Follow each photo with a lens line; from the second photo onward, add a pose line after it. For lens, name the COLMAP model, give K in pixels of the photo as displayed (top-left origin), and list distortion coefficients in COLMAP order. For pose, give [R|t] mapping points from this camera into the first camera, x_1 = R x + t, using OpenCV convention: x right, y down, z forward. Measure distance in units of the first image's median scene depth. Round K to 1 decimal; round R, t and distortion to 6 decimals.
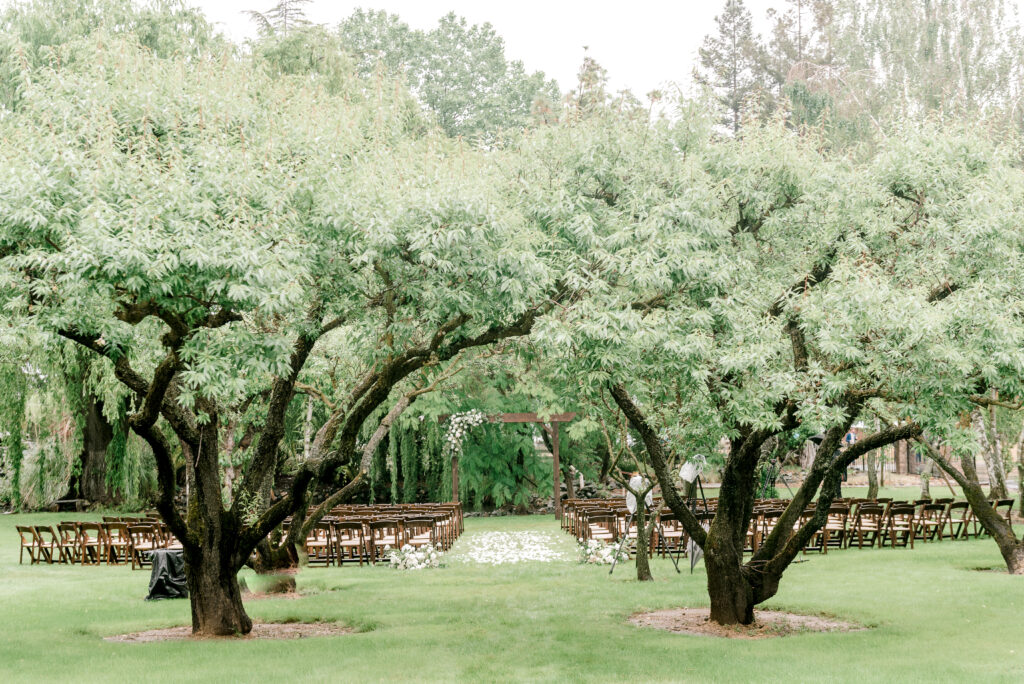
lens RADIAL K [[1326.8, 0, 512.0], [0, 1326.8, 342.0], [0, 0, 1]] dist [-0.008664, -0.011248]
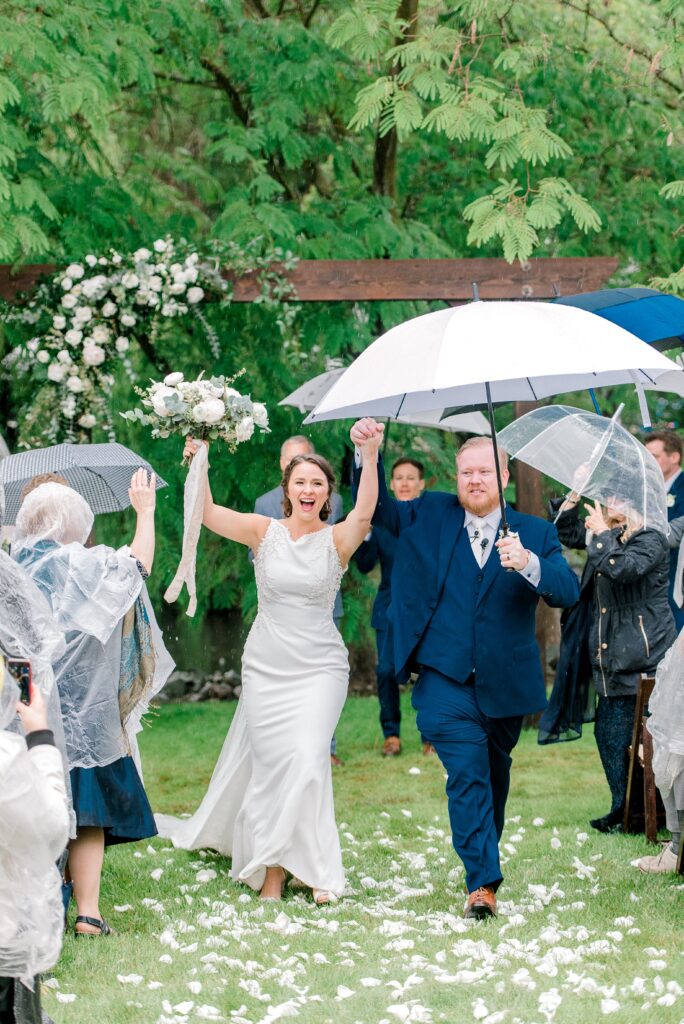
lens RADIAL K [[2691.2, 0, 342.0], [0, 2691.2, 512.0], [0, 0, 1]] dist [-0.011329, -0.041902]
pose [[0.999797, 0.000045, 0.020127, -0.010267], [-0.002125, 0.994647, 0.103307, 0.063049], [-0.020014, -0.103328, 0.994446, 0.696507]]
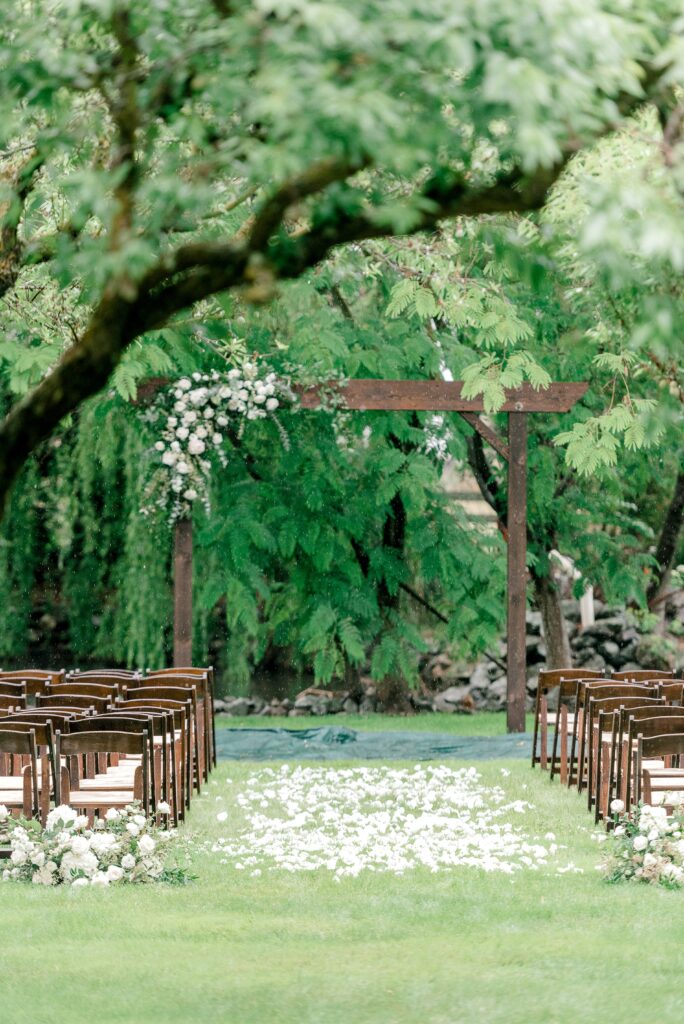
lens RADIAL K [[4714.2, 0, 342.0], [0, 4714.2, 512.0], [0, 0, 1]] dist [-0.049259, -5.501406]
pose [[0.999538, 0.028233, 0.011288, -0.024482], [-0.029149, 0.995370, 0.091591, -0.018621], [-0.008650, -0.091878, 0.995733, -0.094347]]
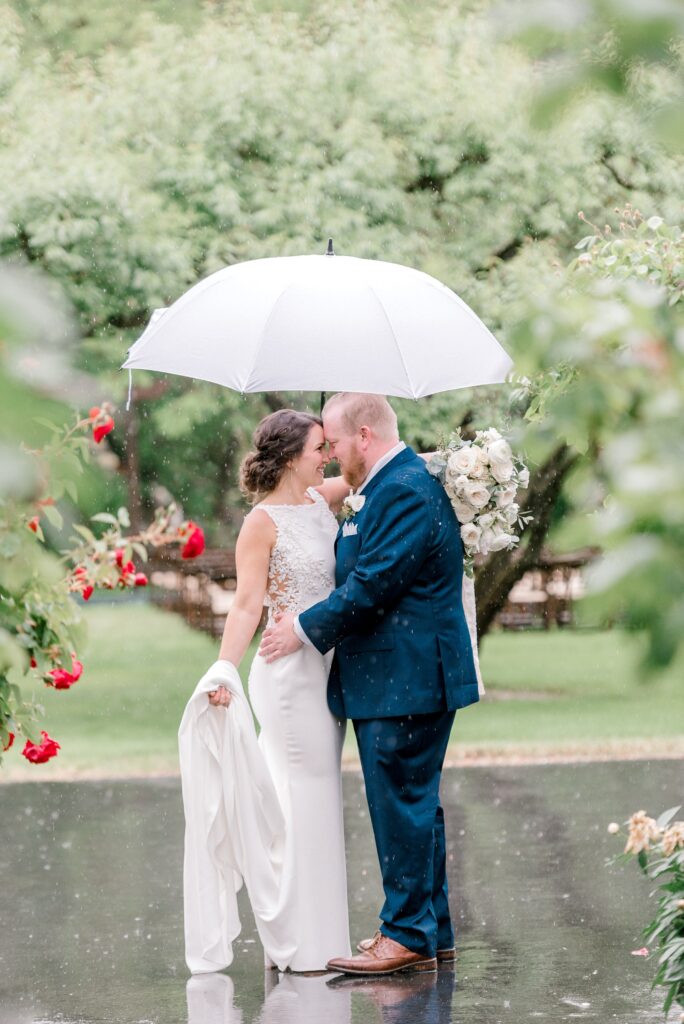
lens RADIAL K [[3951.2, 0, 342.0], [0, 3951.2, 512.0], [0, 0, 1]] dist [-0.045000, -0.265084]
pose [[0.994147, -0.003032, 0.107996, -0.067723], [-0.007759, 0.995021, 0.099365, -0.066458], [-0.107760, -0.099621, 0.989173, -0.705546]]
